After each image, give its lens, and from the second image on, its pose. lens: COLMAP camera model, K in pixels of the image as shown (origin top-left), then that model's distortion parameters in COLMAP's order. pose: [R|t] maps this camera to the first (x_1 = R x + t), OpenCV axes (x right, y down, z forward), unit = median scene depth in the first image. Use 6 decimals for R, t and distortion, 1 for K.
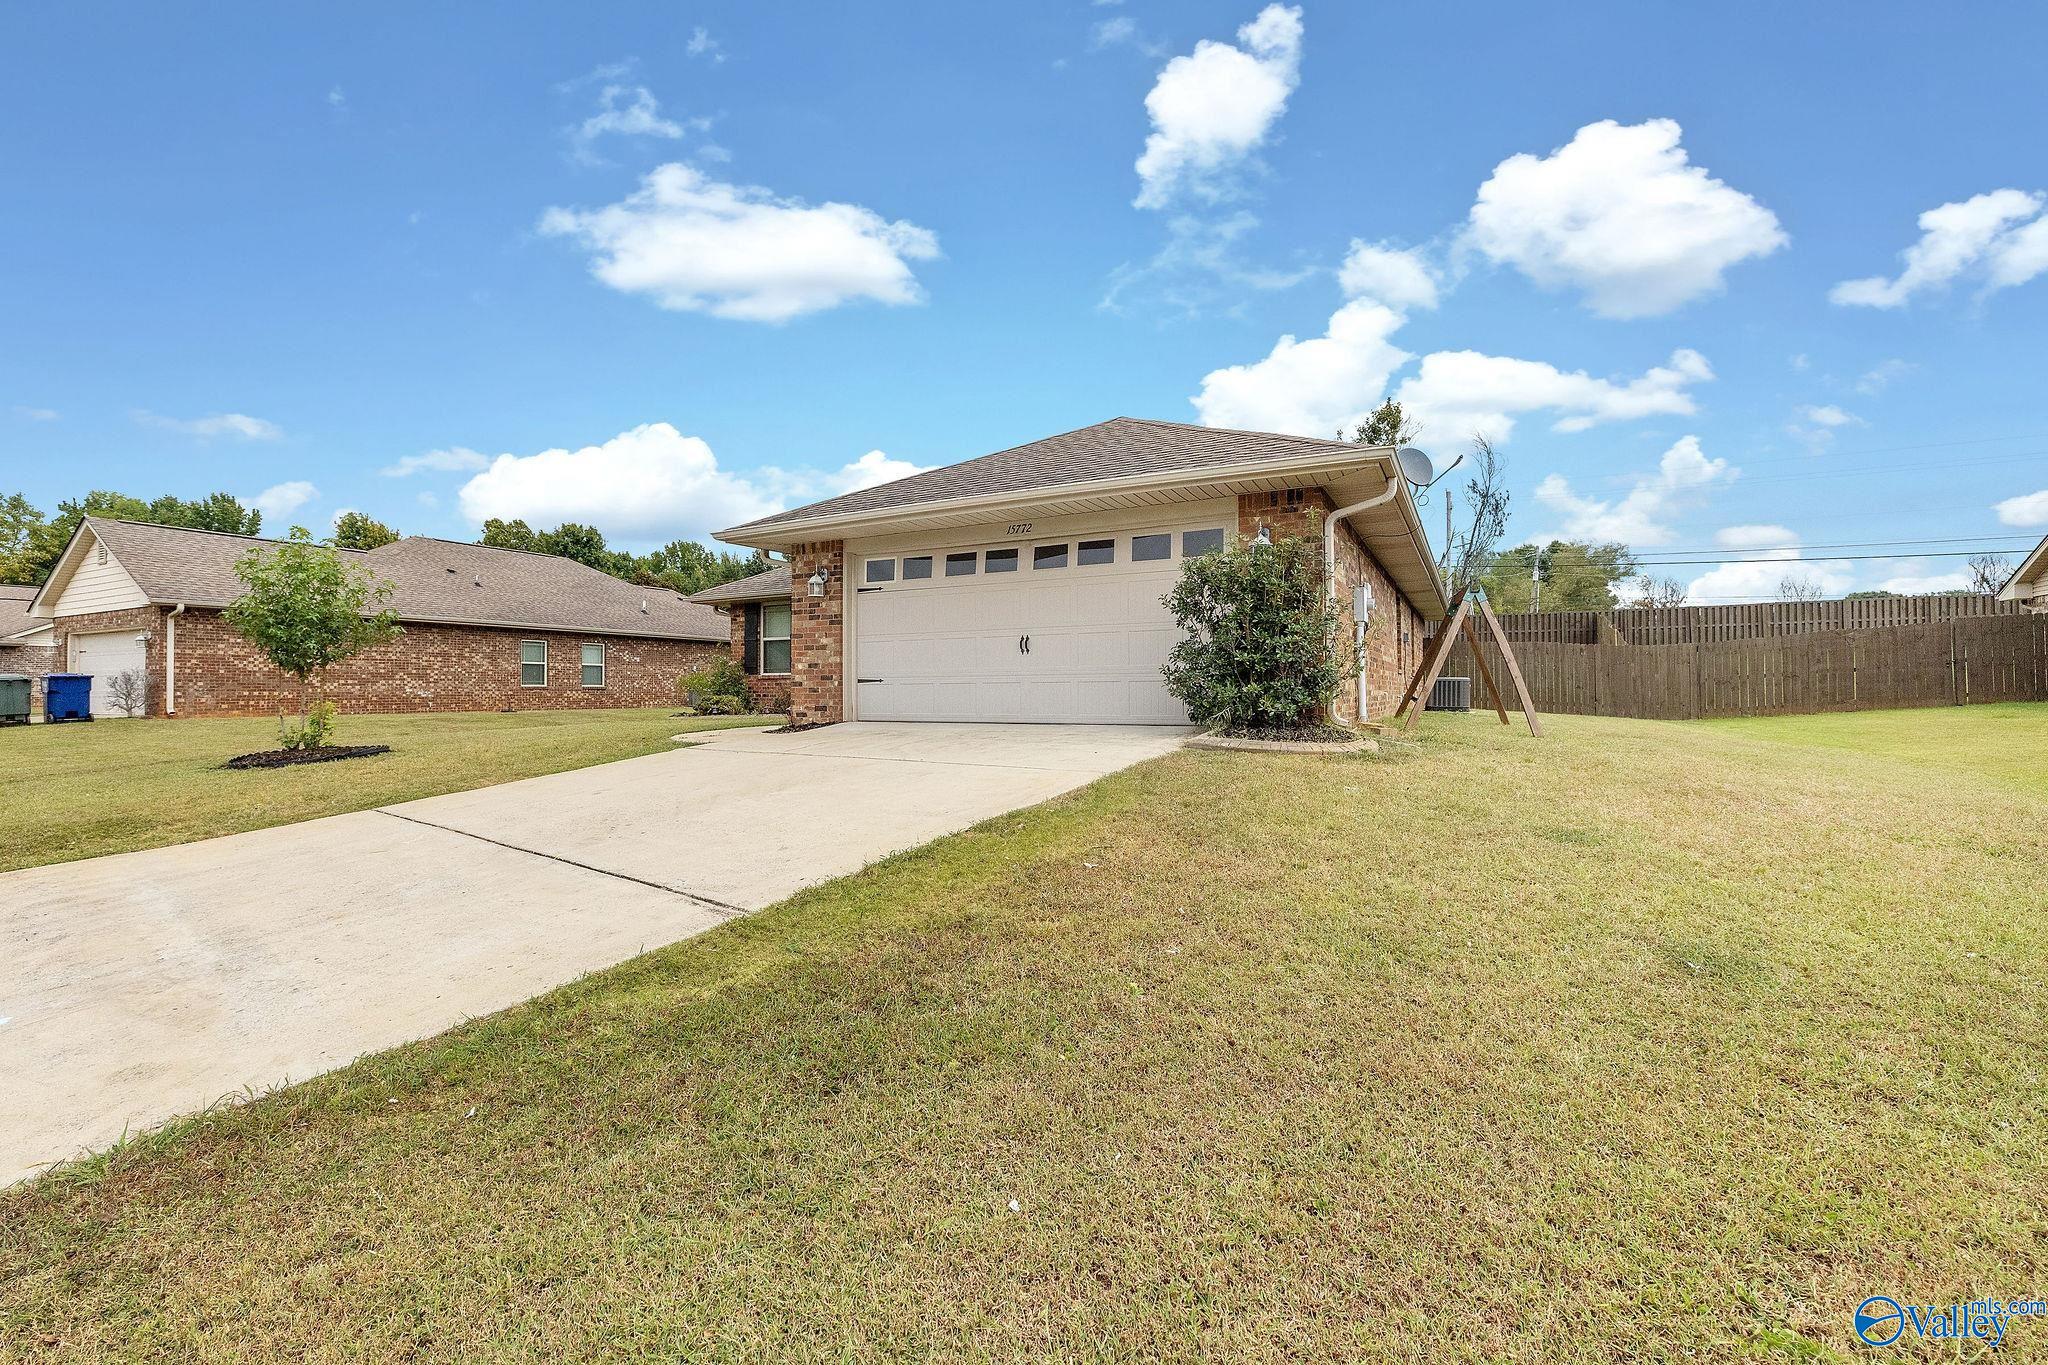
lens RADIAL K [[883.5, 0, 1020.3], [0, 883.5, 671.0], [0, 0, 1]] dist [0.000529, 0.000156]
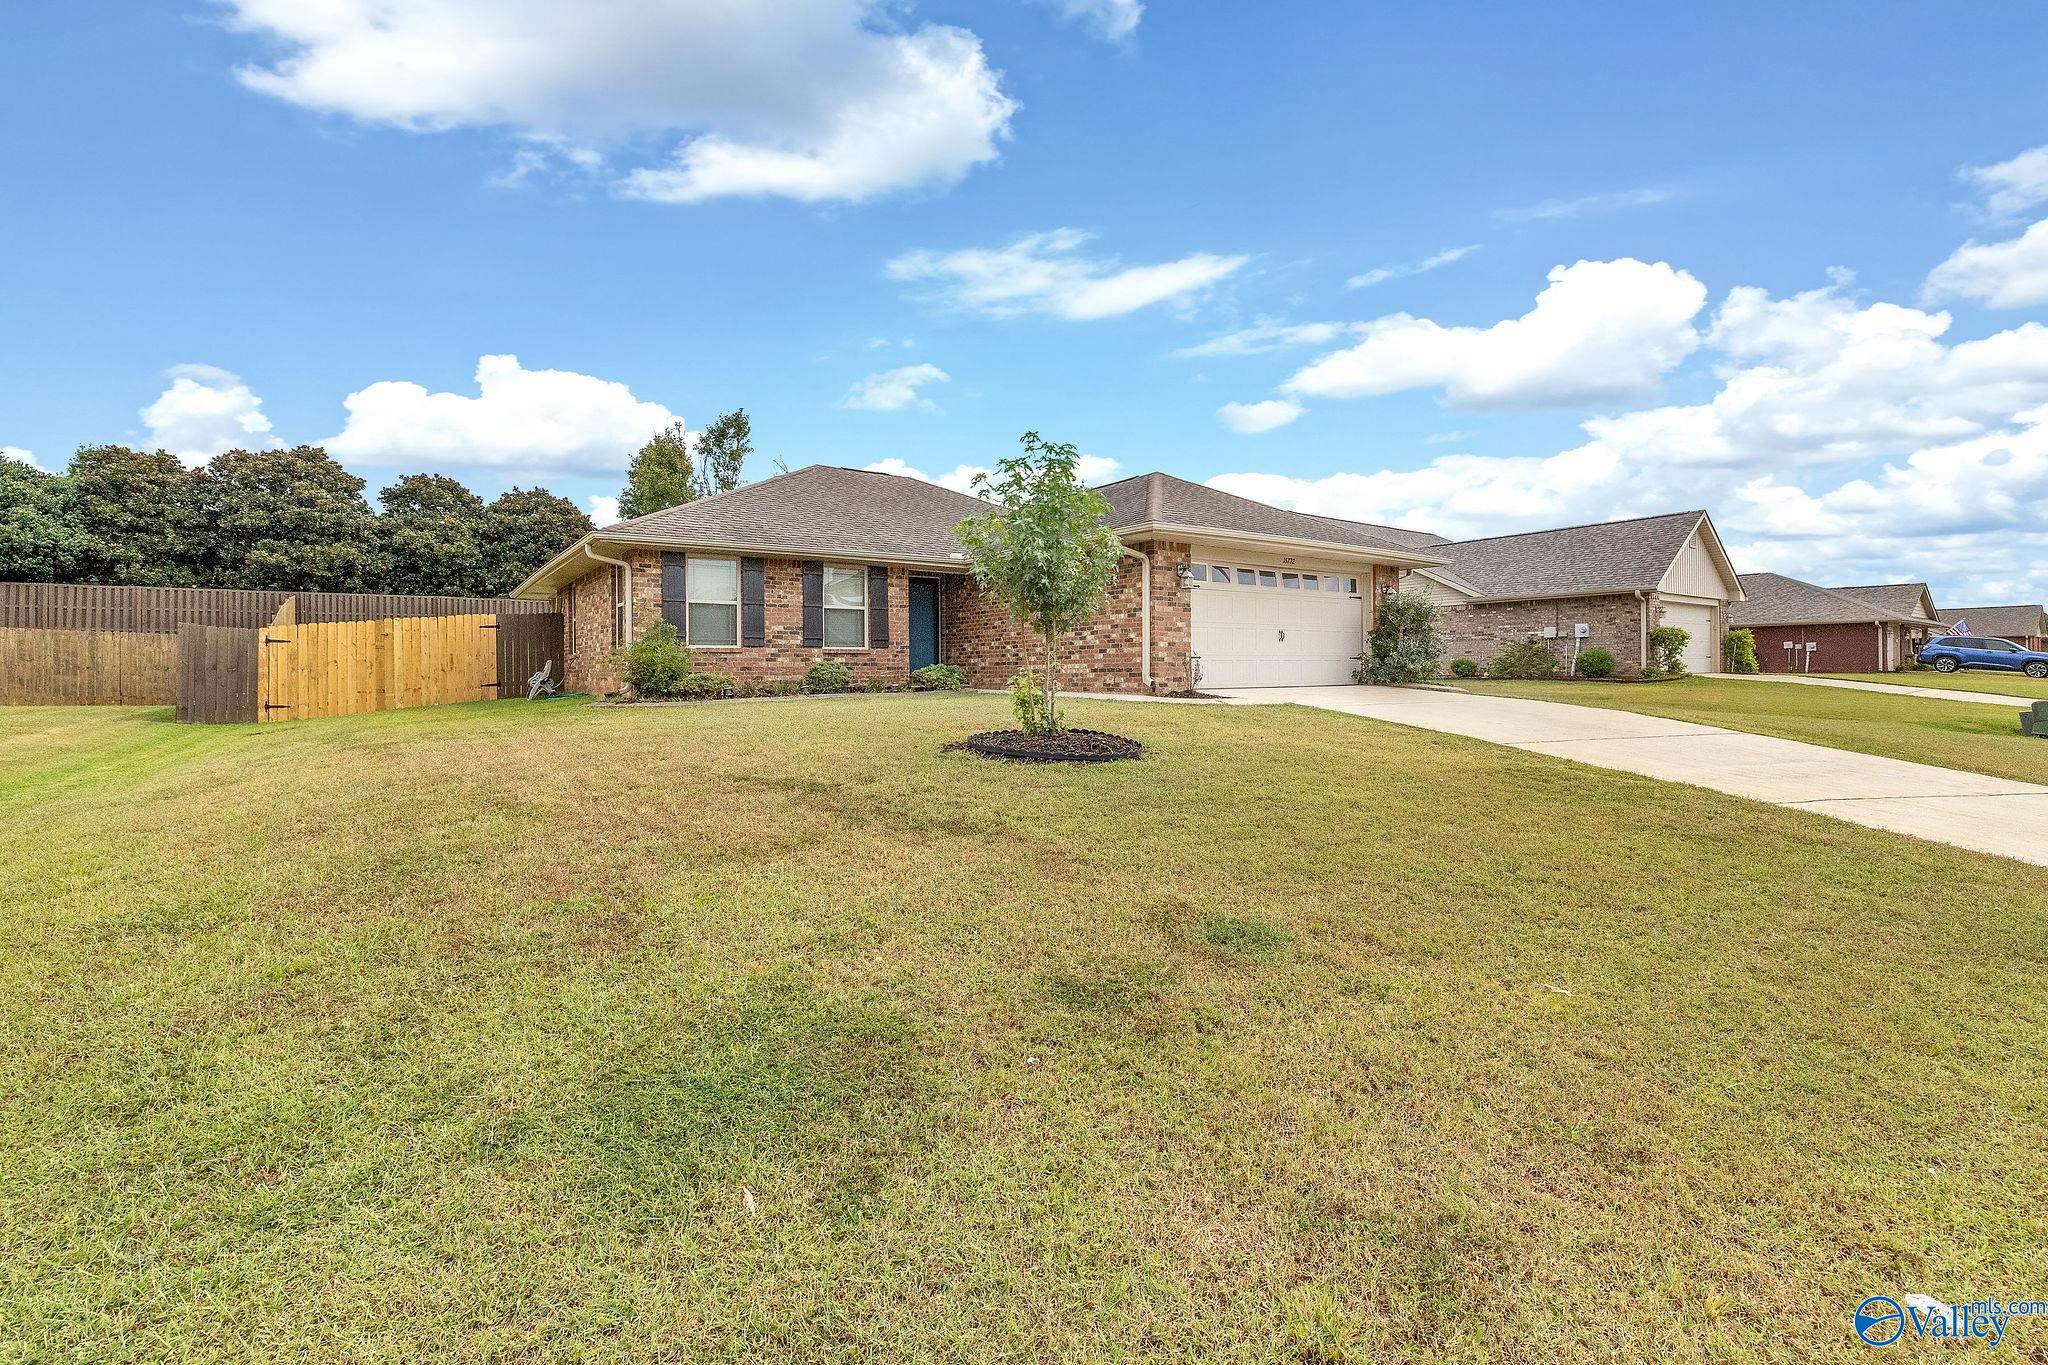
lens RADIAL K [[883.5, 0, 1020.3], [0, 883.5, 671.0], [0, 0, 1]] dist [0.000529, 0.000156]
pose [[0.482297, 0.007656, 0.875975, -1.400938], [-0.018850, 0.999821, 0.001640, 0.032429], [-0.875805, -0.017303, 0.482355, 0.606447]]
